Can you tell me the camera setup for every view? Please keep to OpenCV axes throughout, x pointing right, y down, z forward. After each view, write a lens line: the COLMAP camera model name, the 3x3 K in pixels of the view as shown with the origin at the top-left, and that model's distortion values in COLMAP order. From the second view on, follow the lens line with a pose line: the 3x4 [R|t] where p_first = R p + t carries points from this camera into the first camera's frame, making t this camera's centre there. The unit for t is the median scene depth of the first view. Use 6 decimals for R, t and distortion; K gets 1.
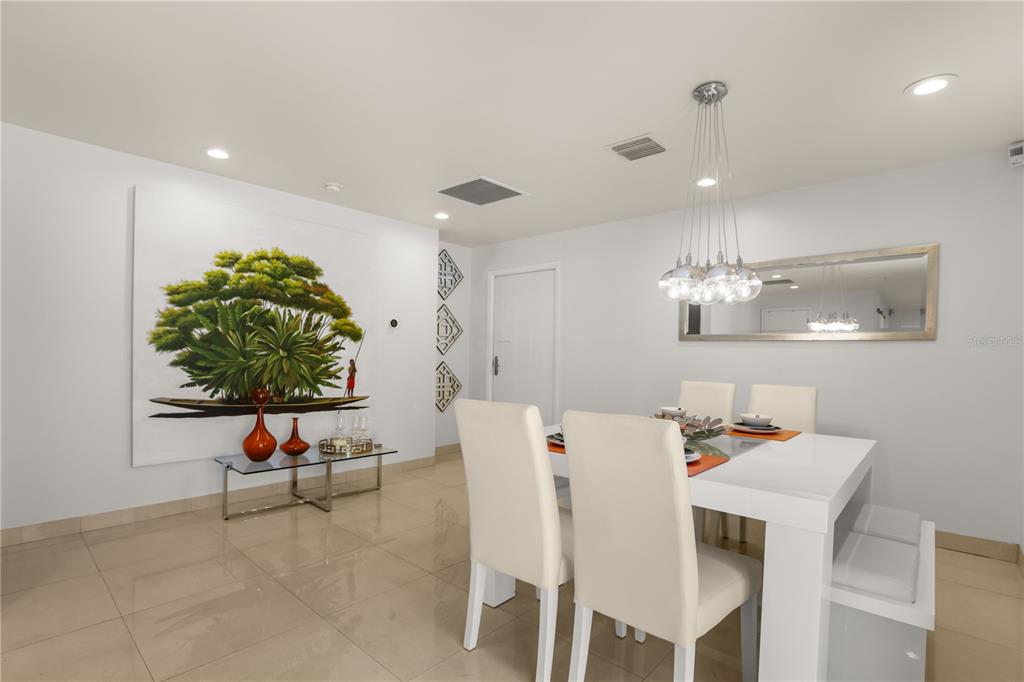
lens RADIAL K [[490.2, 0, 481.5], [0, 490.2, 366.0], [0, 0, 1]] dist [-0.021227, 0.001139]
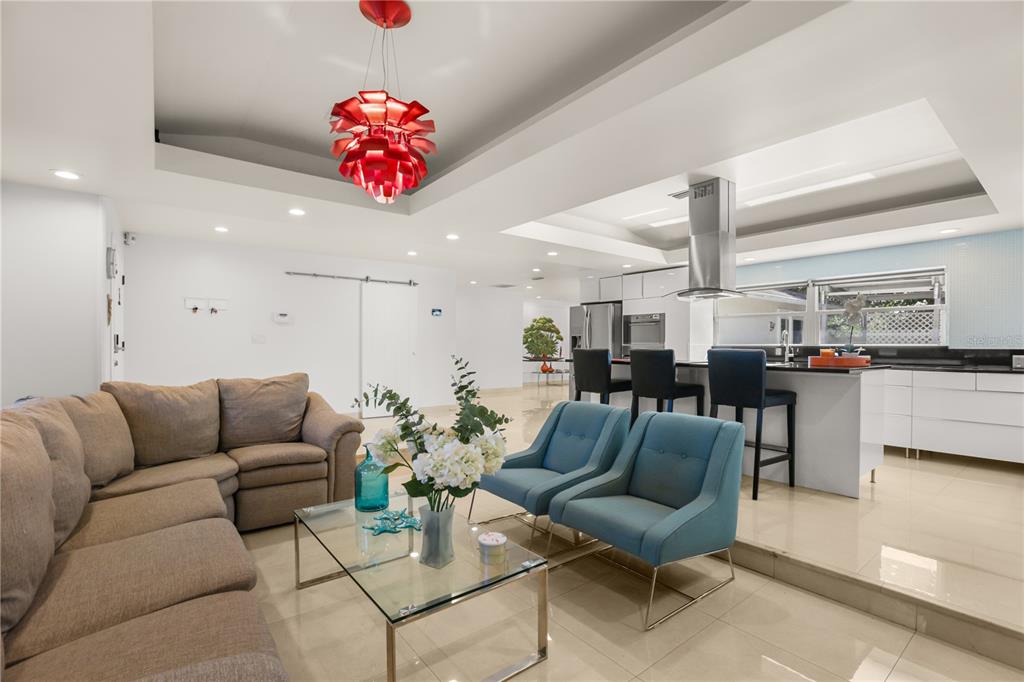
lens RADIAL K [[468.6, 0, 509.6], [0, 468.6, 347.5], [0, 0, 1]] dist [-0.036571, 0.006961]
pose [[0.993441, -0.013660, -0.113525, -0.286657], [0.011636, 0.999762, -0.018473, 0.056343], [0.113751, 0.017031, 0.993363, -2.561254]]
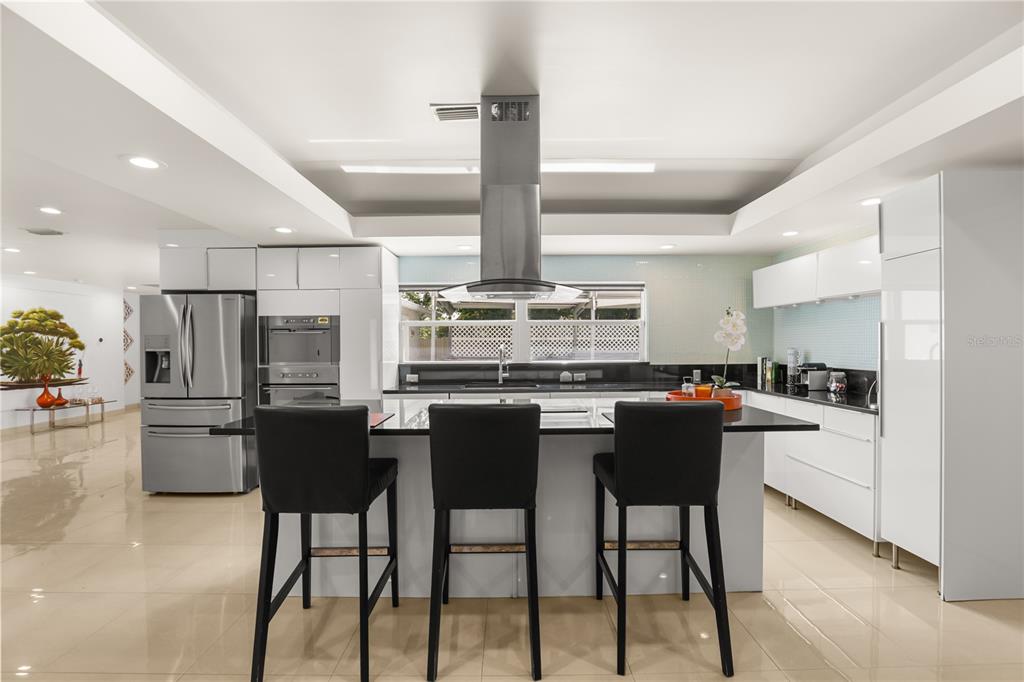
lens RADIAL K [[468.6, 0, 521.8], [0, 468.6, 349.8], [0, 0, 1]] dist [-0.036571, 0.006961]
pose [[0.691110, -0.031956, 0.722043, -0.413860], [0.032774, 0.999380, 0.012860, -0.020122], [-0.722006, 0.014777, 0.691729, -1.814188]]
